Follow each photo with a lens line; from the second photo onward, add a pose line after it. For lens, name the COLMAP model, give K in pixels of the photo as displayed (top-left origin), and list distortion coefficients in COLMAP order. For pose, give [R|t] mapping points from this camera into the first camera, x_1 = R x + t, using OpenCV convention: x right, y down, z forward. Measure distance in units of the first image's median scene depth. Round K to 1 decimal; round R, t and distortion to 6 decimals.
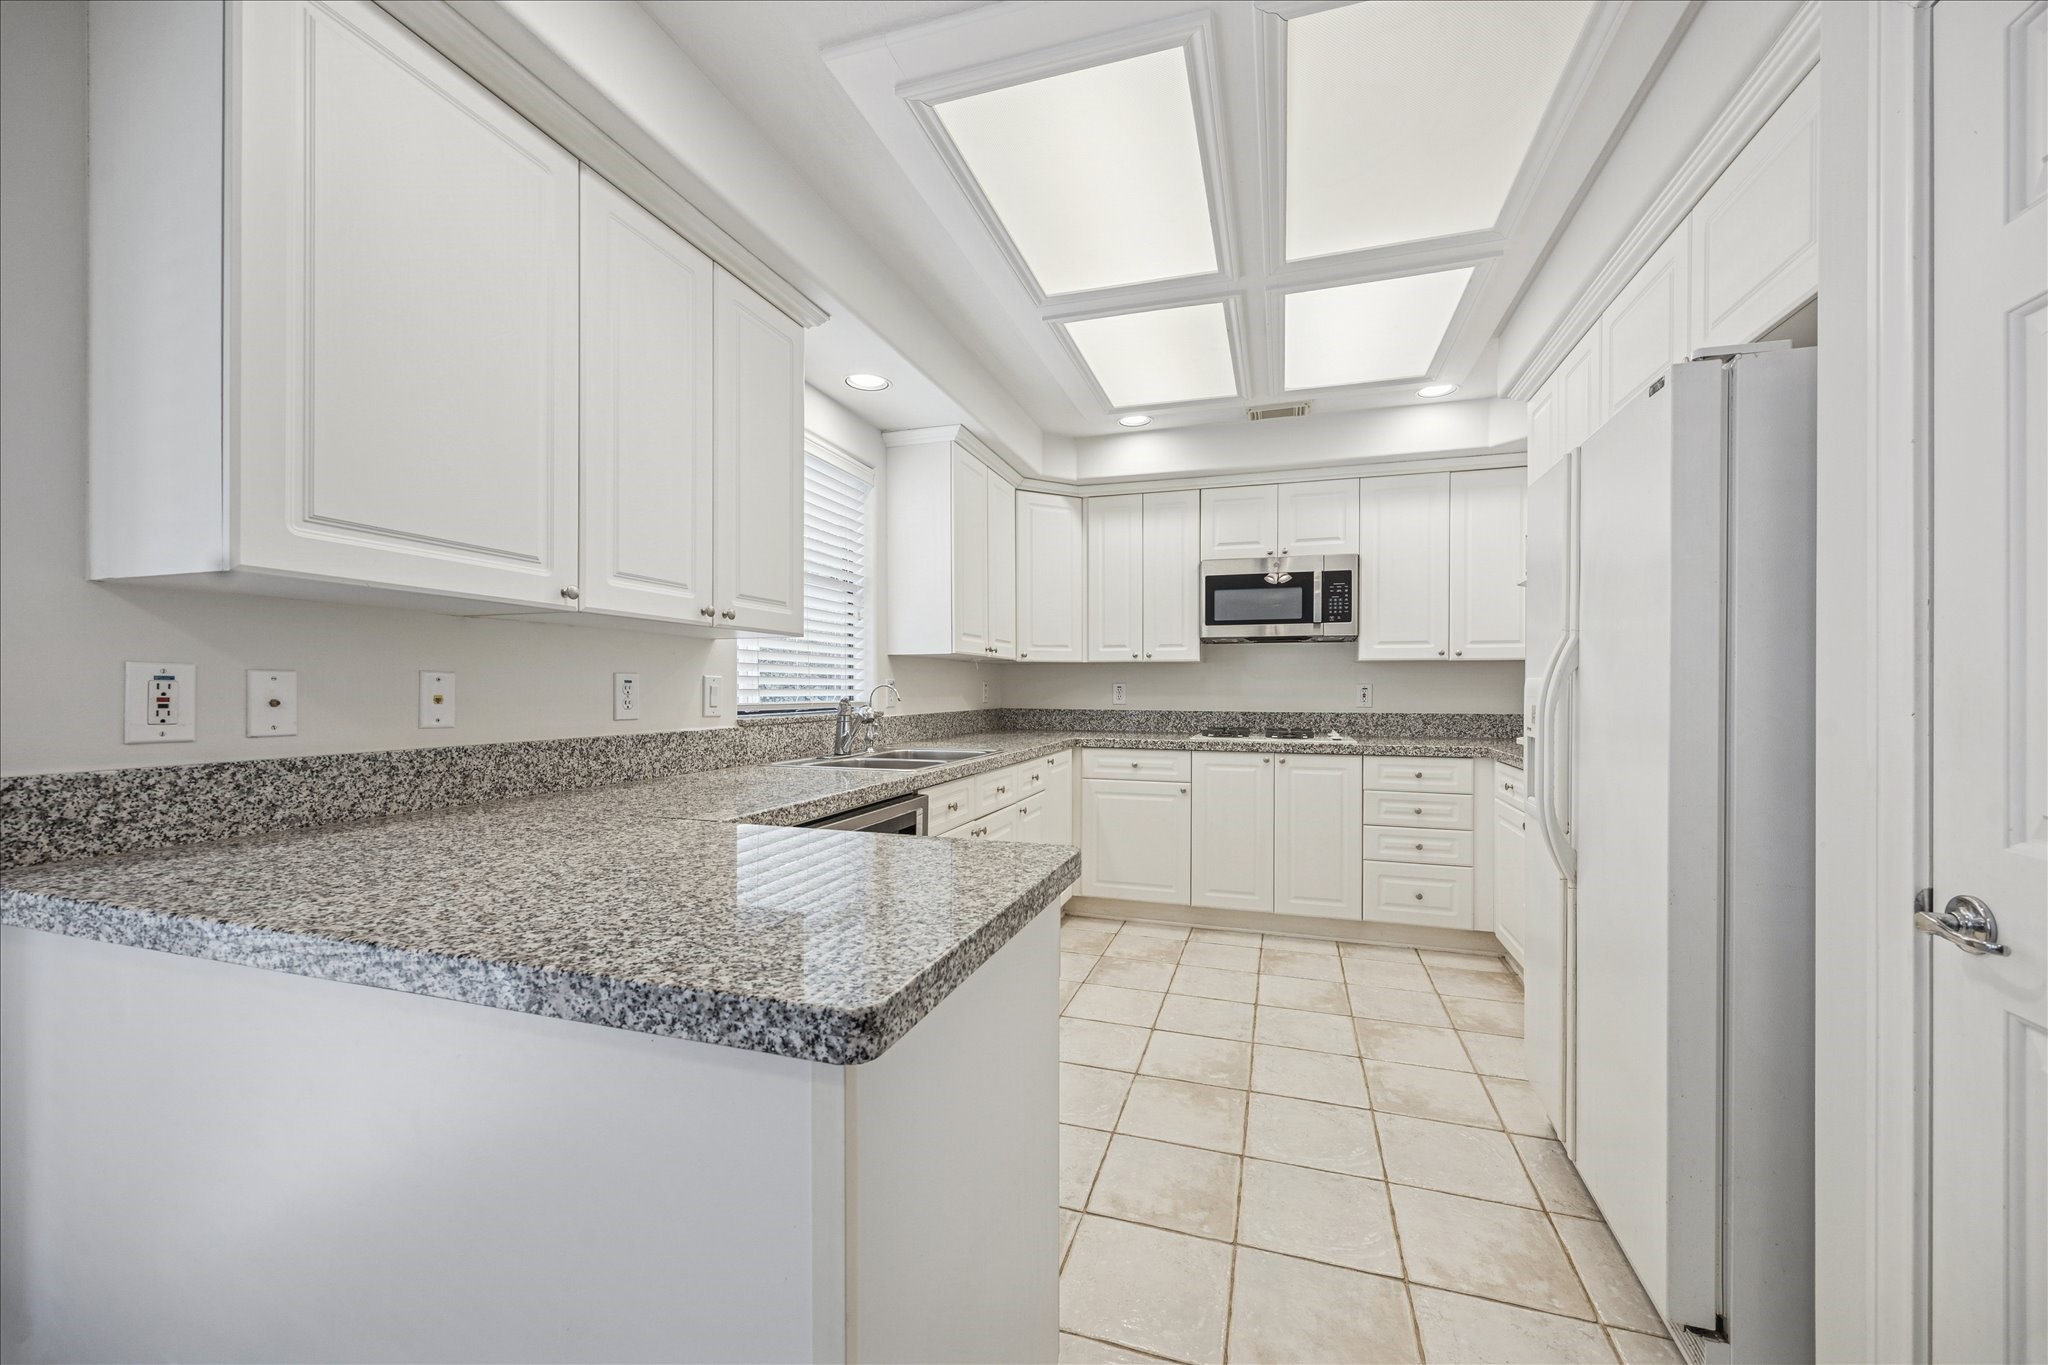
lens RADIAL K [[805.3, 0, 1021.3], [0, 805.3, 686.9], [0, 0, 1]] dist [-0.002295, -0.000050]
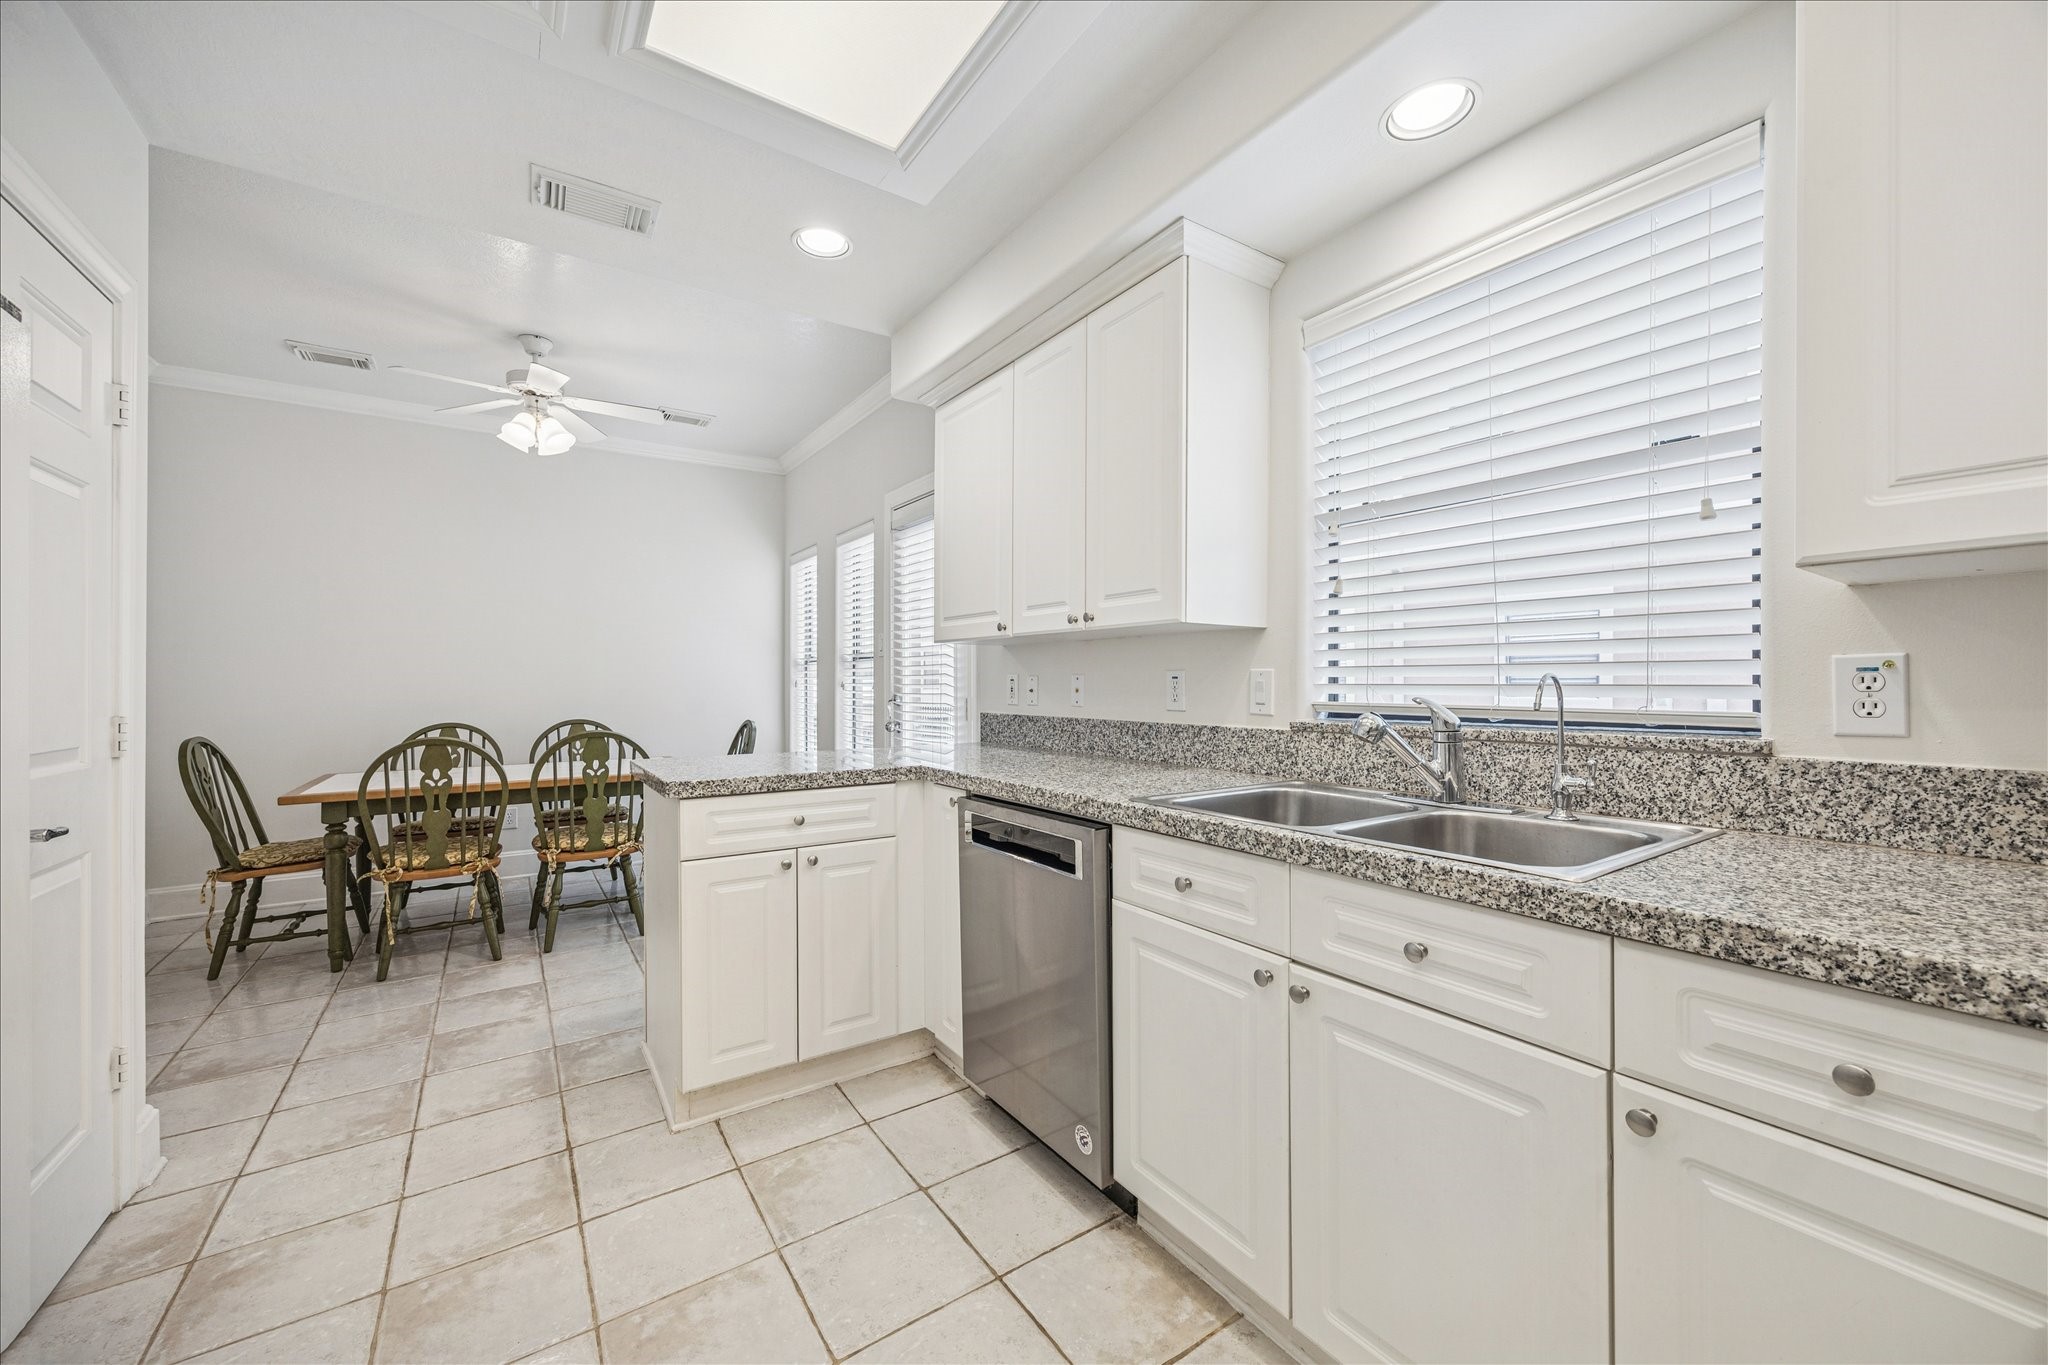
lens RADIAL K [[772.8, 0, 1025.3], [0, 772.8, 688.5], [0, 0, 1]] dist [0.021512, 0.000075]
pose [[-0.616519, 0.005881, -0.787318, 0.583975], [0.005172, 0.999981, 0.003419, 0.004575], [0.787323, -0.001964, -0.616537, 1.708224]]
